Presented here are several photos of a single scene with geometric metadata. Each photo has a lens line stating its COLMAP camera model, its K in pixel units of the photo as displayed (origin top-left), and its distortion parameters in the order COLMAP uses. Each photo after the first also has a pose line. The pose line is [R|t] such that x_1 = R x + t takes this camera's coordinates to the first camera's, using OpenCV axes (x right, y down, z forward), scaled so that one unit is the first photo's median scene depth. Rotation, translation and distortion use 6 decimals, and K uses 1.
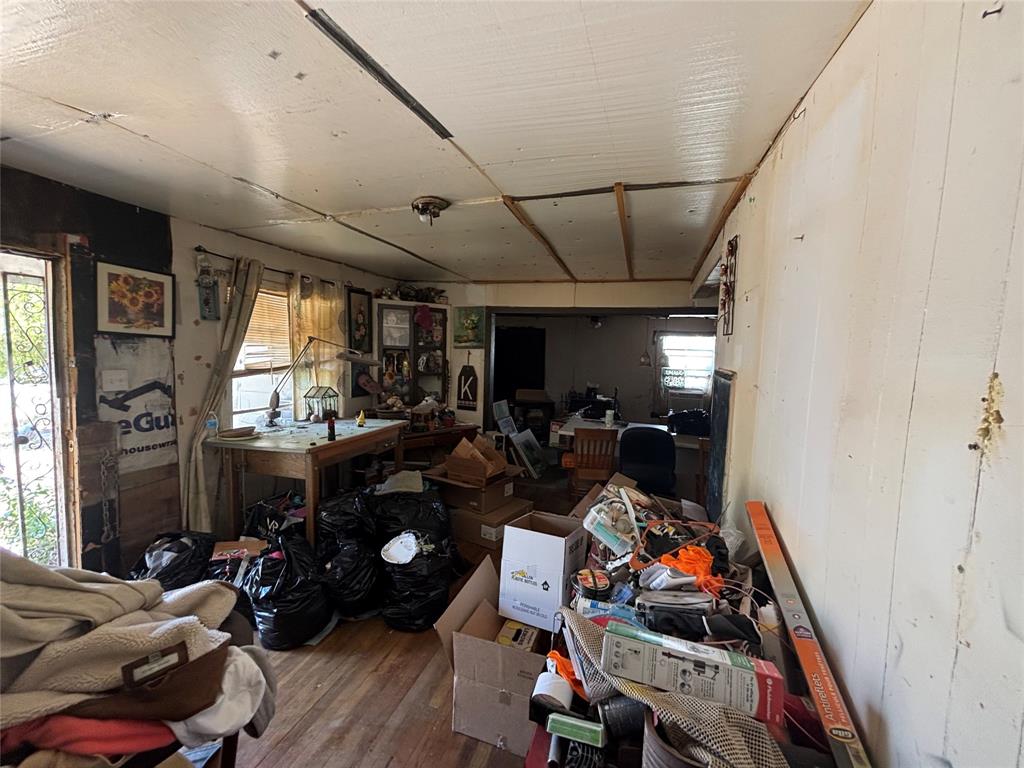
lens RADIAL K [[409.4, 0, 513.1], [0, 409.4, 382.4], [0, 0, 1]] dist [0.002639, -0.001367]
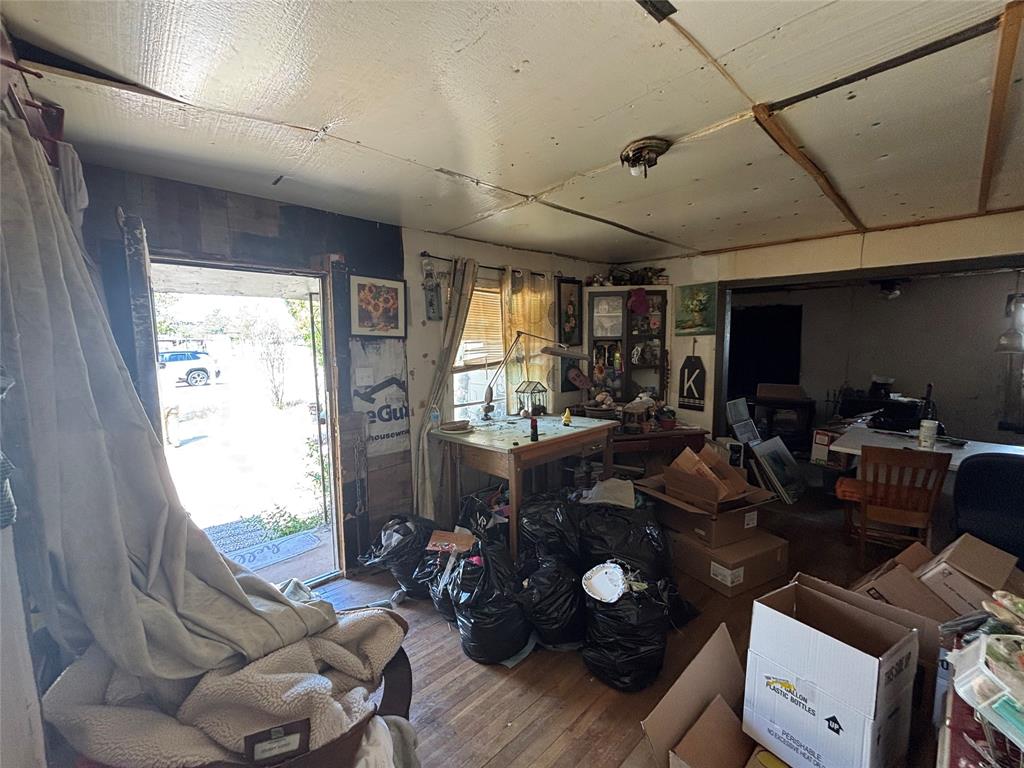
lens RADIAL K [[409.4, 0, 513.1], [0, 409.4, 383.7], [0, 0, 1]] dist [0.002639, -0.001367]
pose [[0.867766, 0.012063, -0.496827, -0.025788], [0.000676, 0.999676, 0.025452, -0.013030], [0.496973, -0.022423, 0.867476, 0.181303]]
